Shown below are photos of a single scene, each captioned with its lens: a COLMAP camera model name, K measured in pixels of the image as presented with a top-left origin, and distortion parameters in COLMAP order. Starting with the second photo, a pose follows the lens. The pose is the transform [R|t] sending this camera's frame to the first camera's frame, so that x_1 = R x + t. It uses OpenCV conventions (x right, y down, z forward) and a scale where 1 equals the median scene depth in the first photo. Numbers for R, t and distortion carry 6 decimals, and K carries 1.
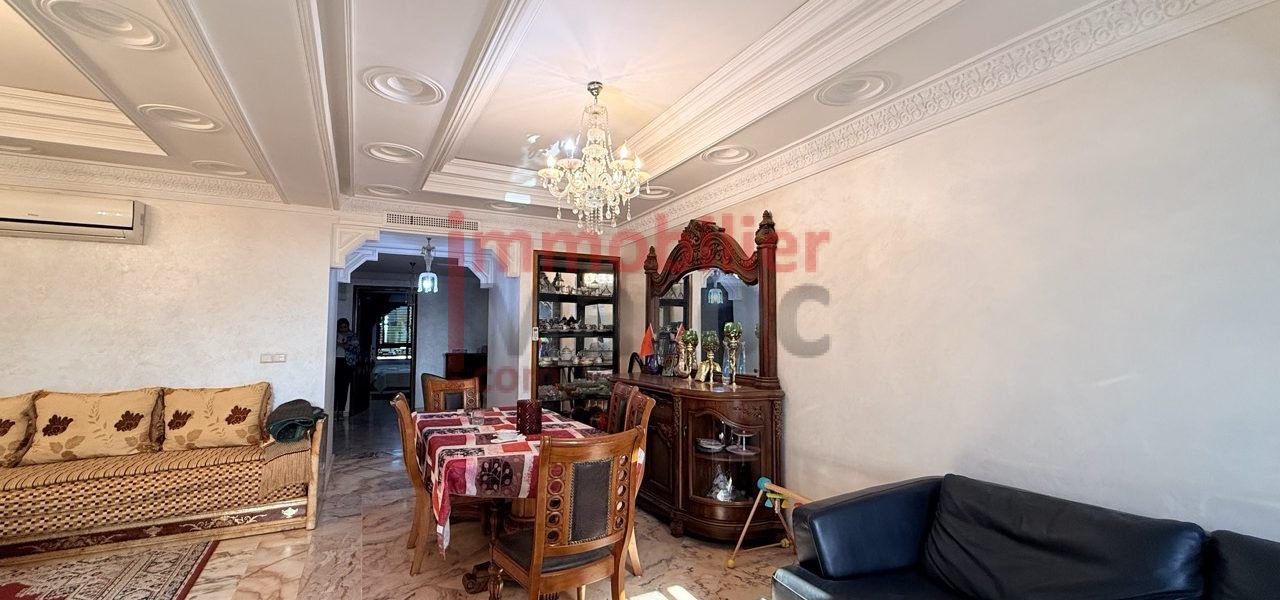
lens RADIAL K [[506.1, 0, 640.3], [0, 506.1, 299.7], [0, 0, 1]] dist [-0.001745, -0.000198]
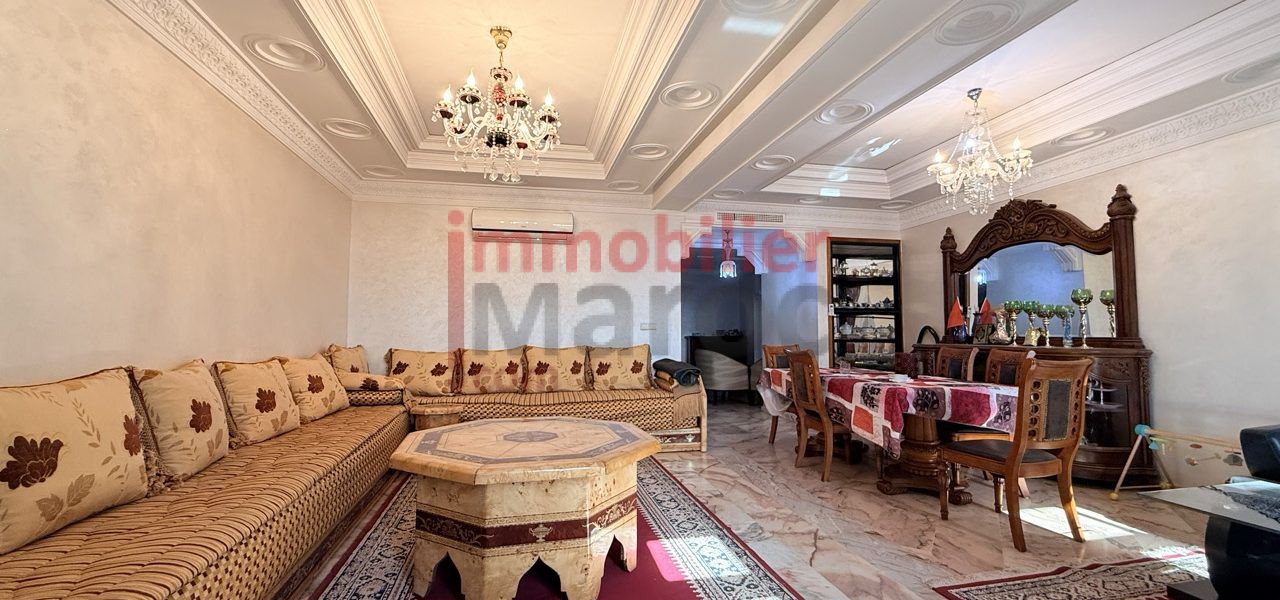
lens RADIAL K [[506.1, 0, 638.1], [0, 506.1, 301.0], [0, 0, 1]] dist [-0.001745, -0.000198]
pose [[0.960082, -0.017014, -0.279200, -0.439222], [0.019135, 0.999805, 0.004872, 0.047368], [0.279063, -0.010020, 0.960221, -0.323088]]
